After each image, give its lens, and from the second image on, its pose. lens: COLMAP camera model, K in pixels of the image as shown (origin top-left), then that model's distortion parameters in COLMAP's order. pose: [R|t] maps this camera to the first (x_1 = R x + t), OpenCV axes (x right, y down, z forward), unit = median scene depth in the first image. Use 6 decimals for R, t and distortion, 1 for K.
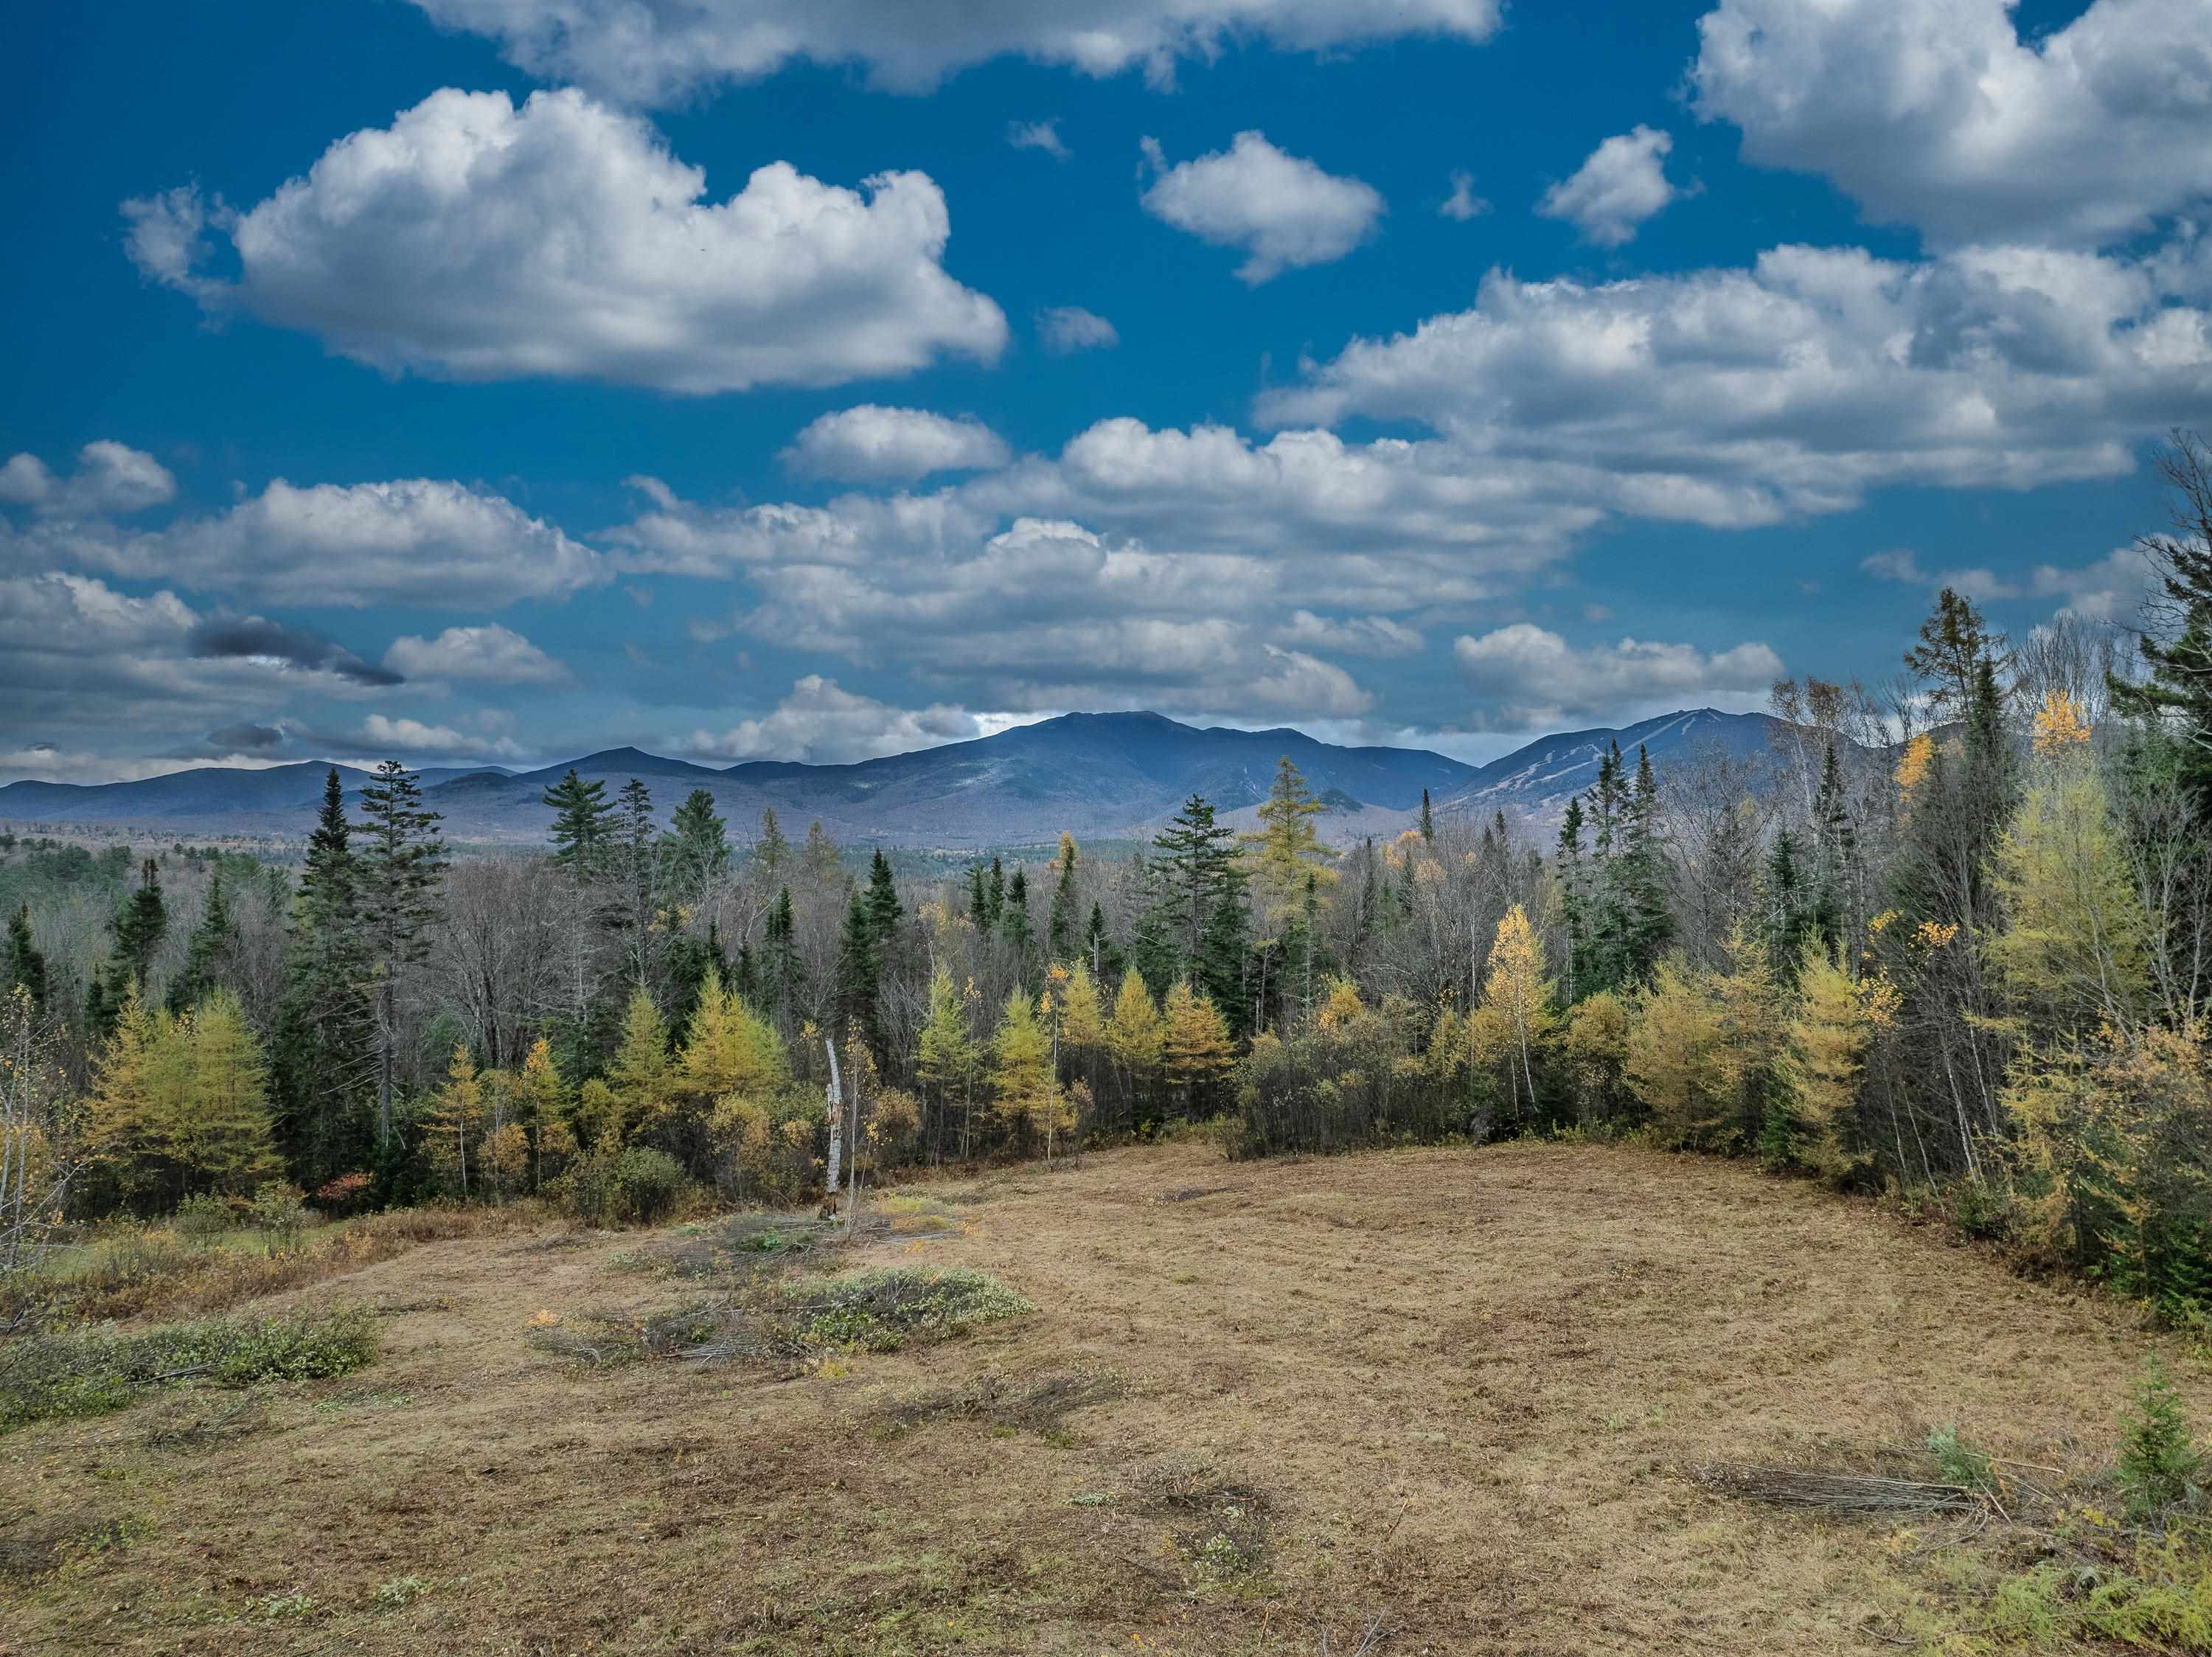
lens RADIAL K [[1559.7, 0, 1101.9], [0, 1559.7, 820.1], [0, 0, 1]] dist [-0.040940, 0.010967]
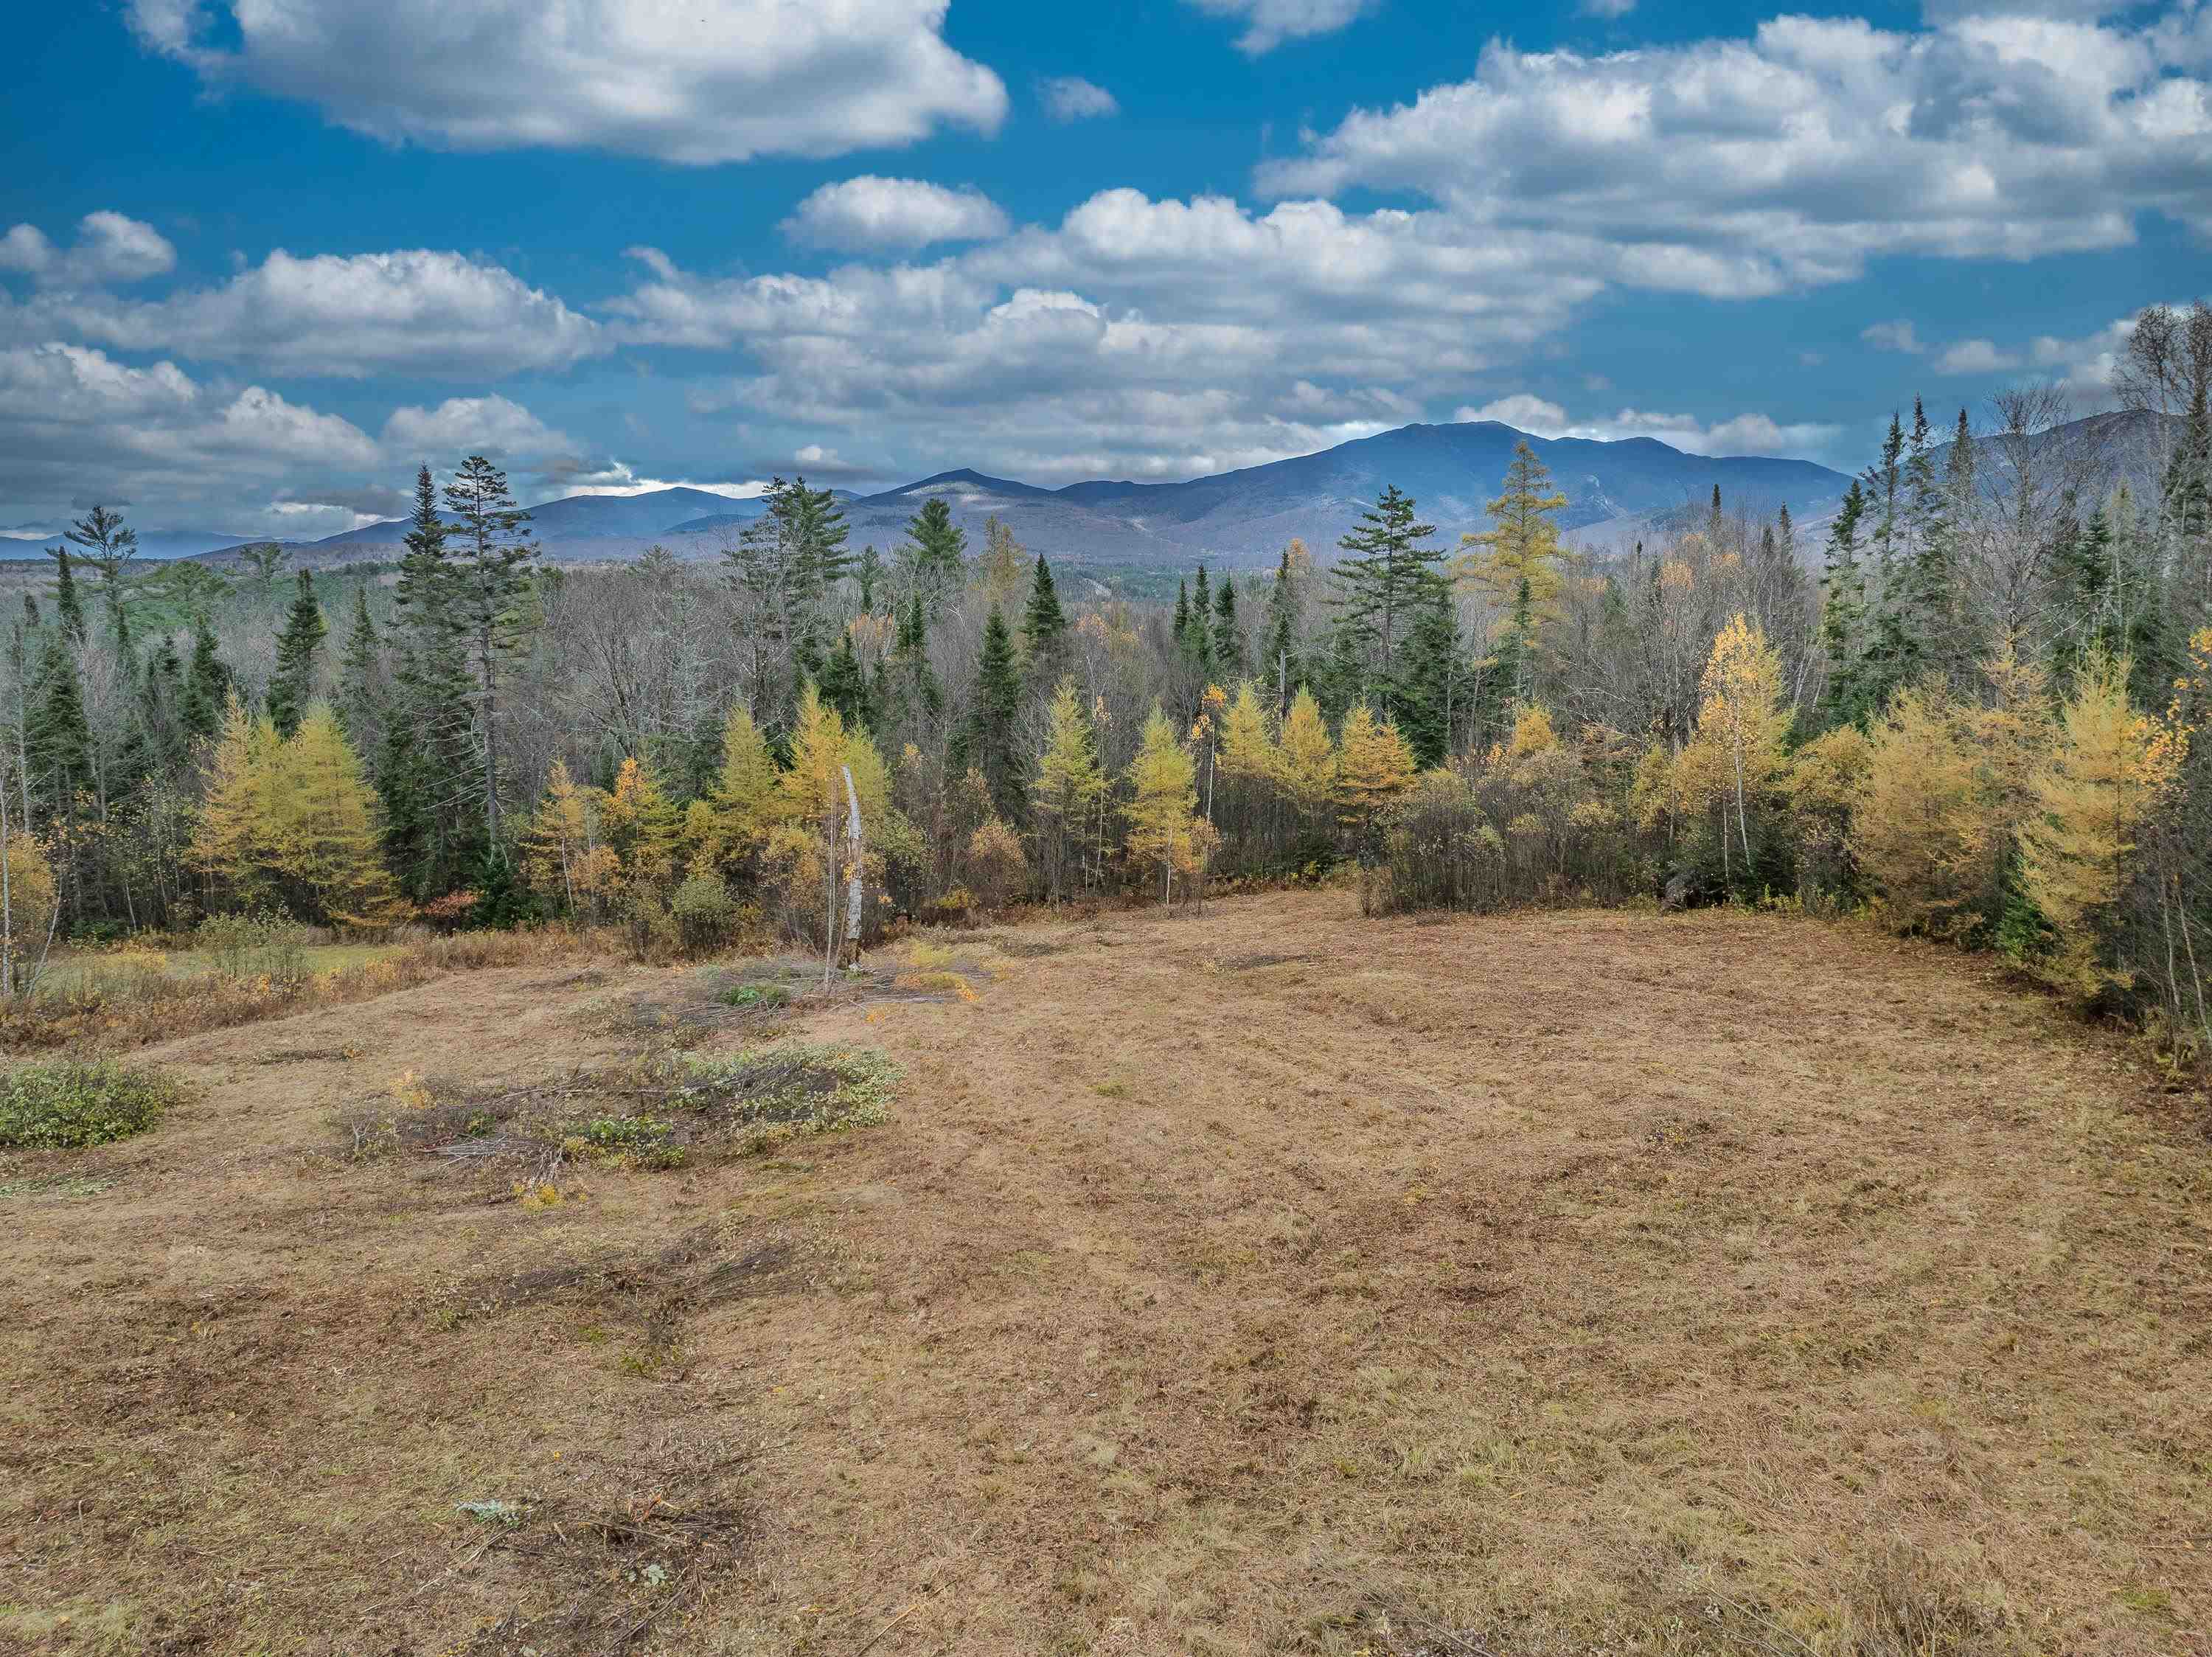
lens RADIAL K [[1559.7, 0, 1104.7], [0, 1559.7, 826.1], [0, 0, 1]] dist [-0.040940, 0.010967]
pose [[0.977667, 0.030949, -0.207870, 0.111361], [0.007113, 0.983658, 0.179907, 0.015826], [0.210041, -0.177367, 0.961470, 0.152427]]
